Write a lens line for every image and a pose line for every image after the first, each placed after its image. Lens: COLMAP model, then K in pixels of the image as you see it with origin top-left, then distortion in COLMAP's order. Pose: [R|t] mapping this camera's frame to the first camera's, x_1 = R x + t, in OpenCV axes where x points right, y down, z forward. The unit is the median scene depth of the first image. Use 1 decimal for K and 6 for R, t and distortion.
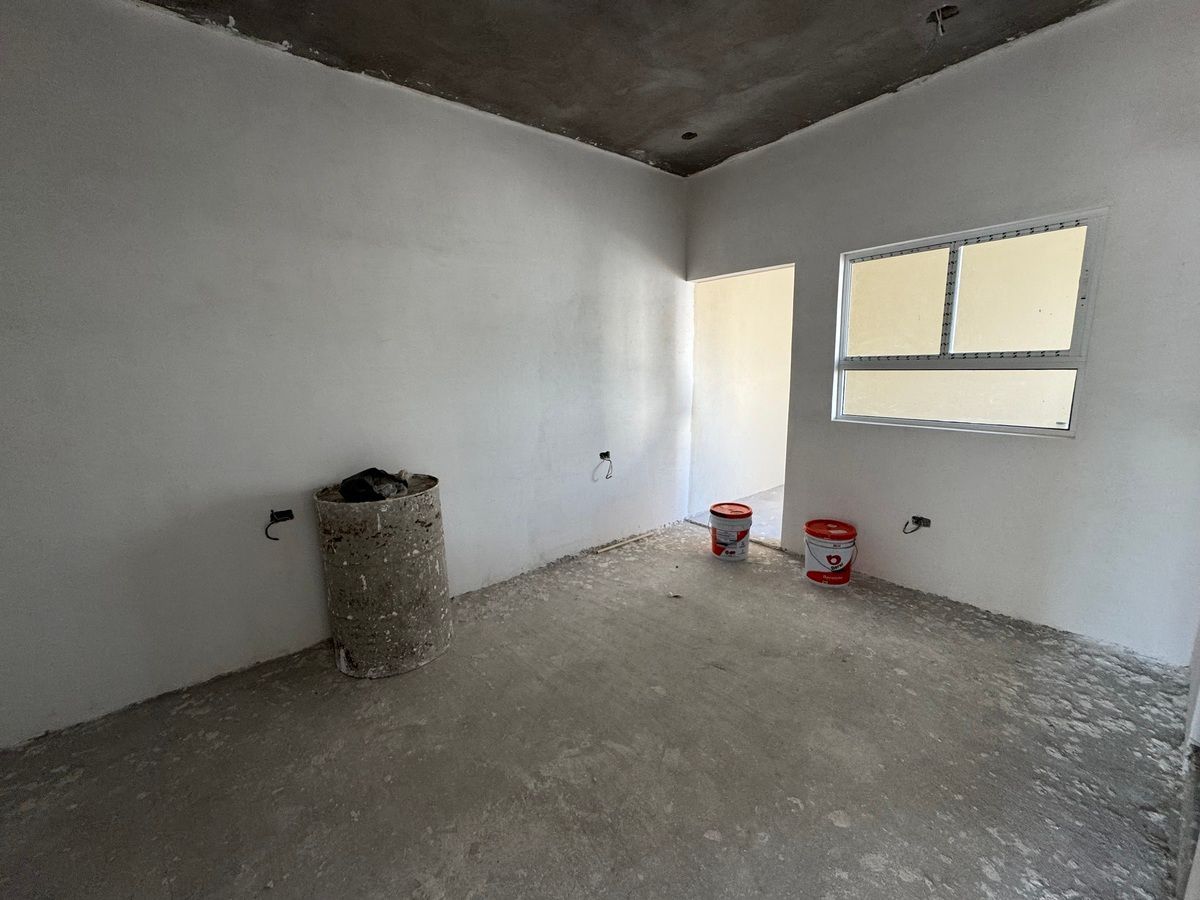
lens RADIAL K [[478.7, 0, 601.1], [0, 478.7, 448.8], [0, 0, 1]] dist [-0.002410, 0.000107]
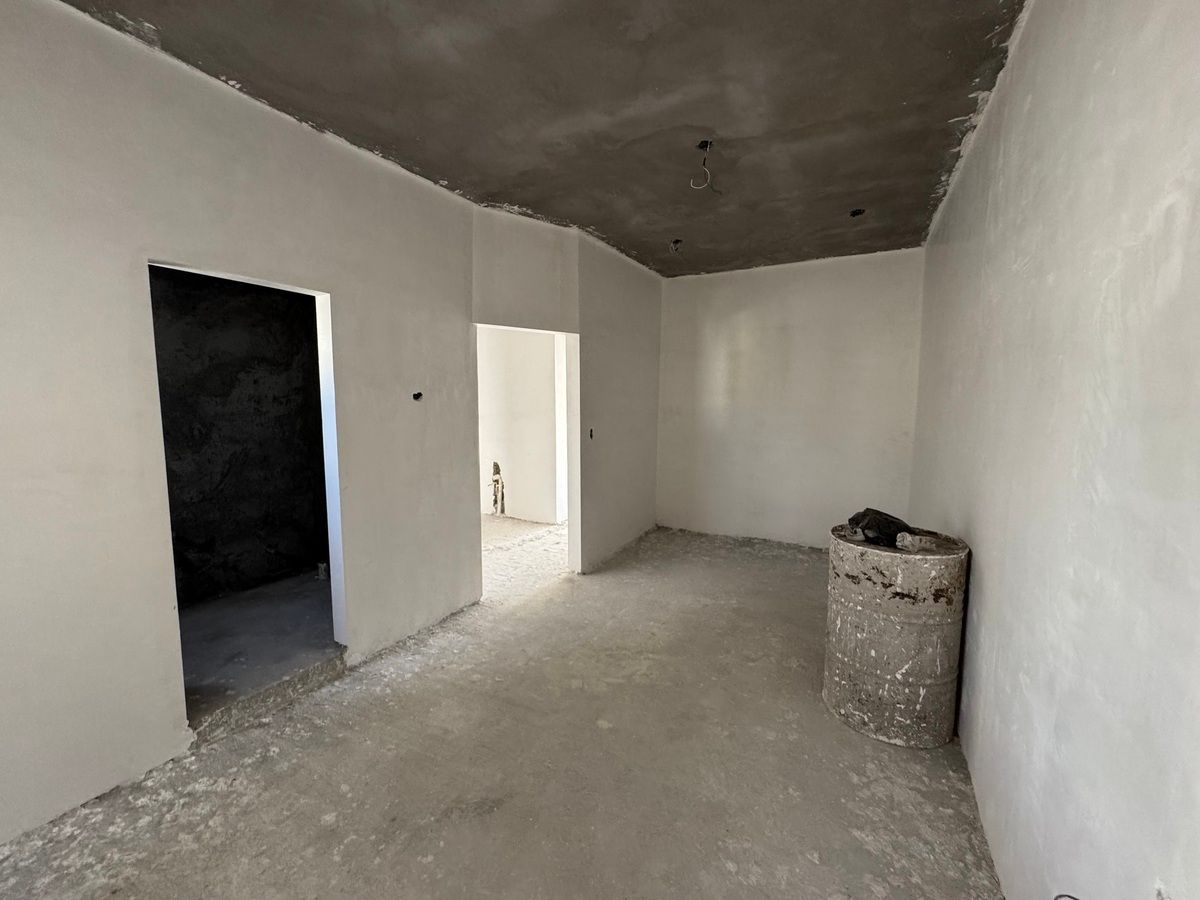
lens RADIAL K [[478.7, 0, 599.6], [0, 478.7, 448.3], [0, 0, 1]] dist [-0.002410, 0.000107]
pose [[-0.922446, 0.065832, -0.380473, 0.549821], [-0.043633, 0.961276, 0.272113, -0.412606], [0.383653, 0.267610, -0.883853, 1.975883]]
